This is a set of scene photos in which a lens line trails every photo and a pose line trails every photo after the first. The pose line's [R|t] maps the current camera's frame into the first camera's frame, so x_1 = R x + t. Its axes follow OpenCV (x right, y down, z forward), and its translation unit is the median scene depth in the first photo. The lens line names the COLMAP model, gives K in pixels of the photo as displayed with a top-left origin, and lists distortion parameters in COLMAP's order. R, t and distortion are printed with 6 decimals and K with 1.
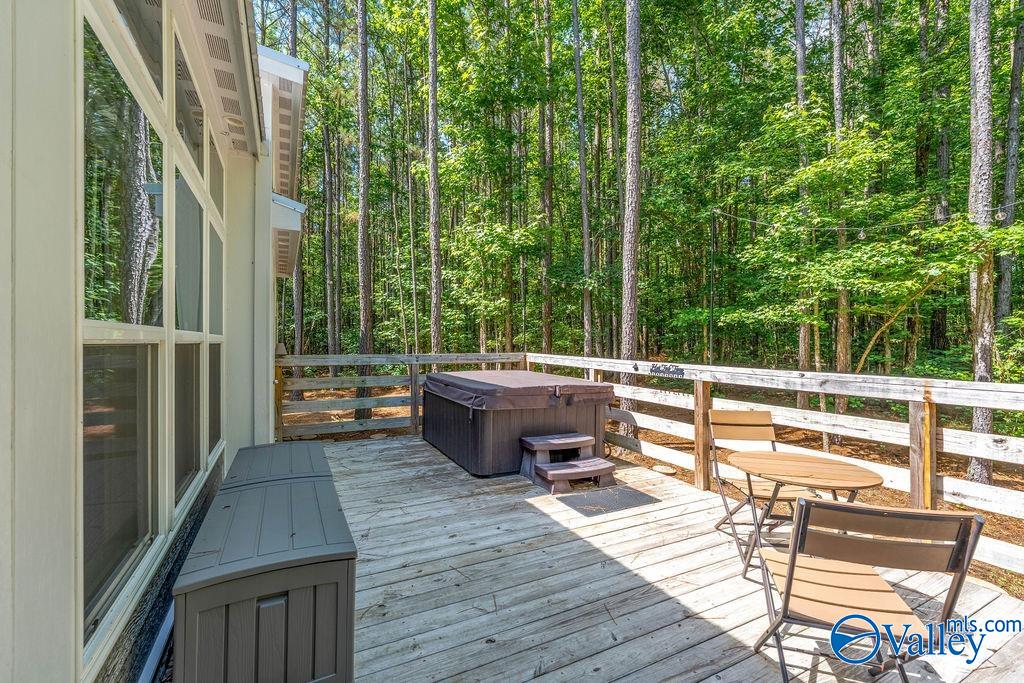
lens RADIAL K [[416.4, 0, 512.0], [0, 416.4, 341.5], [0, 0, 1]] dist [0.001270, 0.000282]
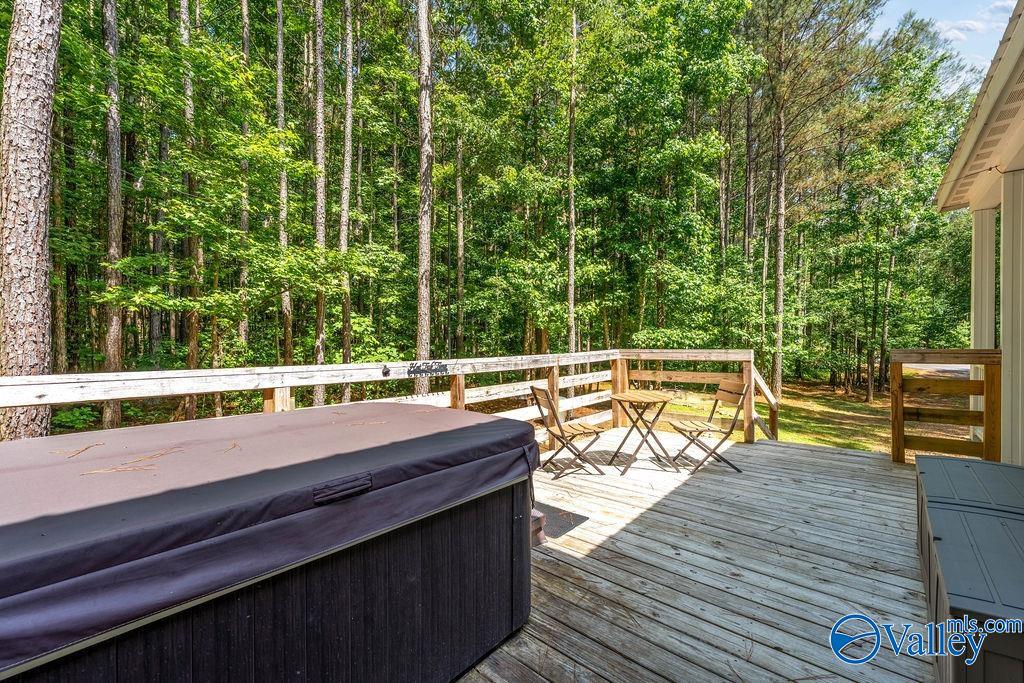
lens RADIAL K [[444.6, 0, 512.0], [0, 444.6, 341.5], [0, 0, 1]] dist [-0.001105, -0.000036]
pose [[-0.369643, -0.008954, 0.929131, -0.619230], [0.003521, 0.999933, 0.011037, 0.004556], [-0.929167, 0.007351, -0.369587, 1.371169]]
